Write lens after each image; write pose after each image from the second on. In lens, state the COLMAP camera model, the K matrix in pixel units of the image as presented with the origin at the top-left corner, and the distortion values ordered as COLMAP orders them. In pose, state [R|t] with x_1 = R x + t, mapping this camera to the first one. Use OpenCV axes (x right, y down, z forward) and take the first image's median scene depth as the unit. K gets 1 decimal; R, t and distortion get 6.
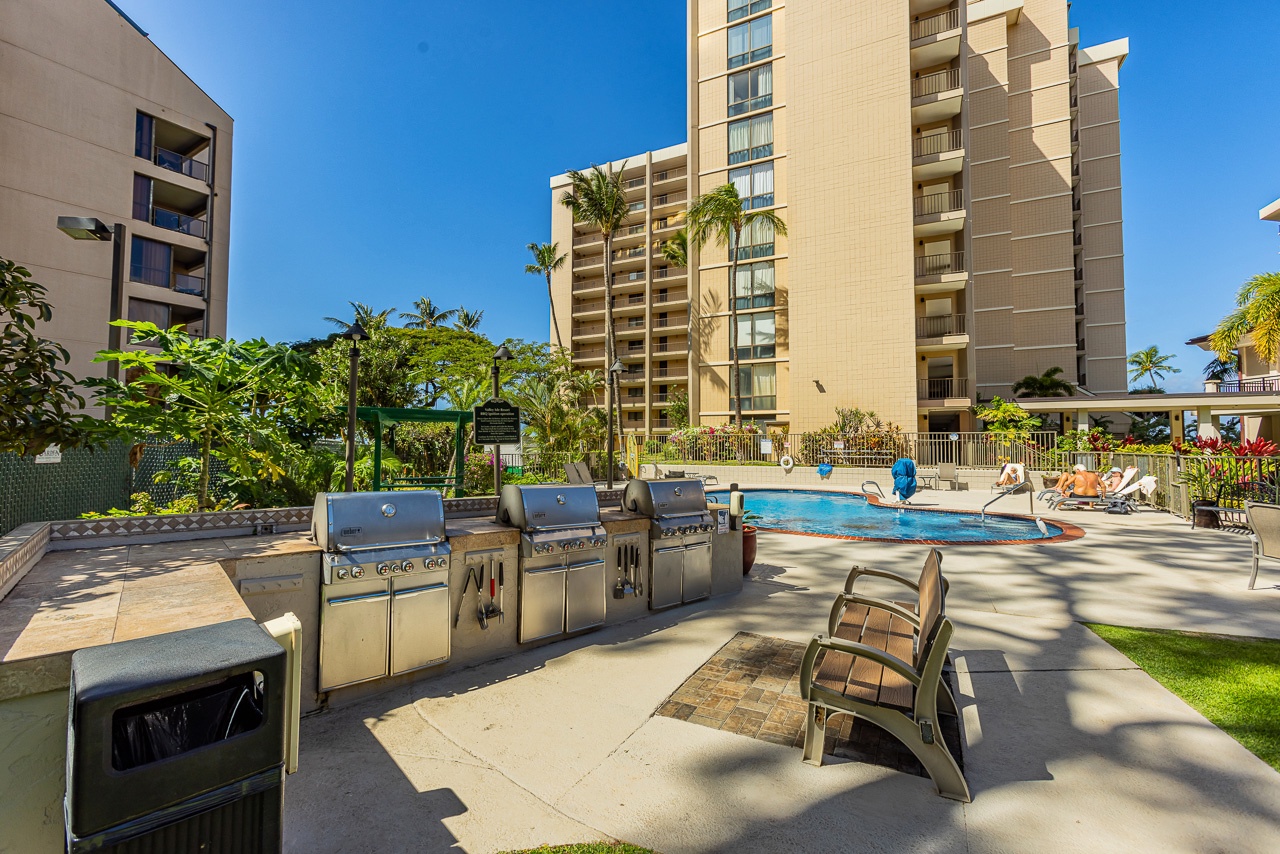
lens RADIAL K [[557.3, 0, 635.2], [0, 557.3, 424.4], [0, 0, 1]] dist [0.000292, 0.000993]
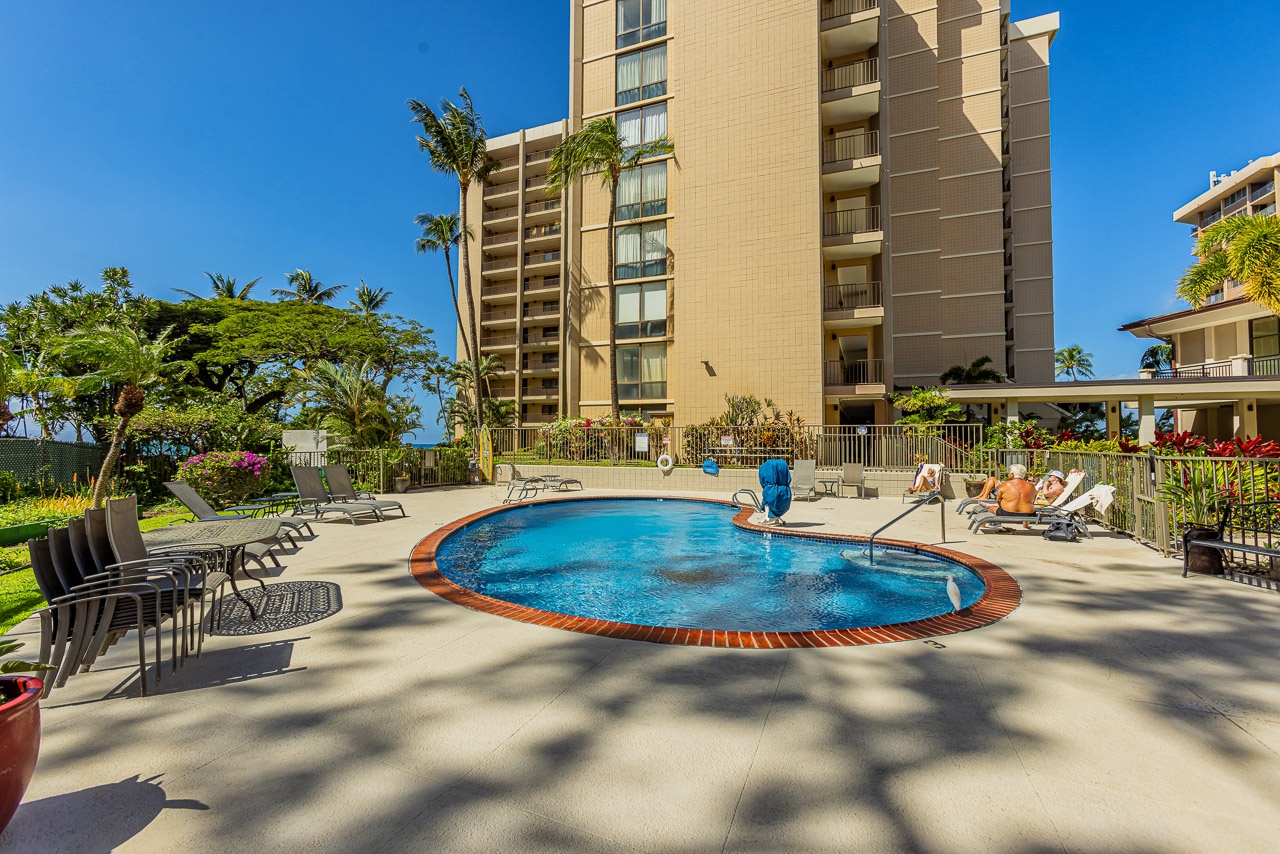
lens RADIAL K [[557.3, 0, 635.2], [0, 557.3, 424.4], [0, 0, 1]] dist [0.000292, 0.000993]
pose [[0.996388, 0.003017, 0.084860, 0.138274], [-0.003567, 0.999974, 0.006331, 0.007360], [-0.084838, -0.006611, 0.996373, 0.177171]]
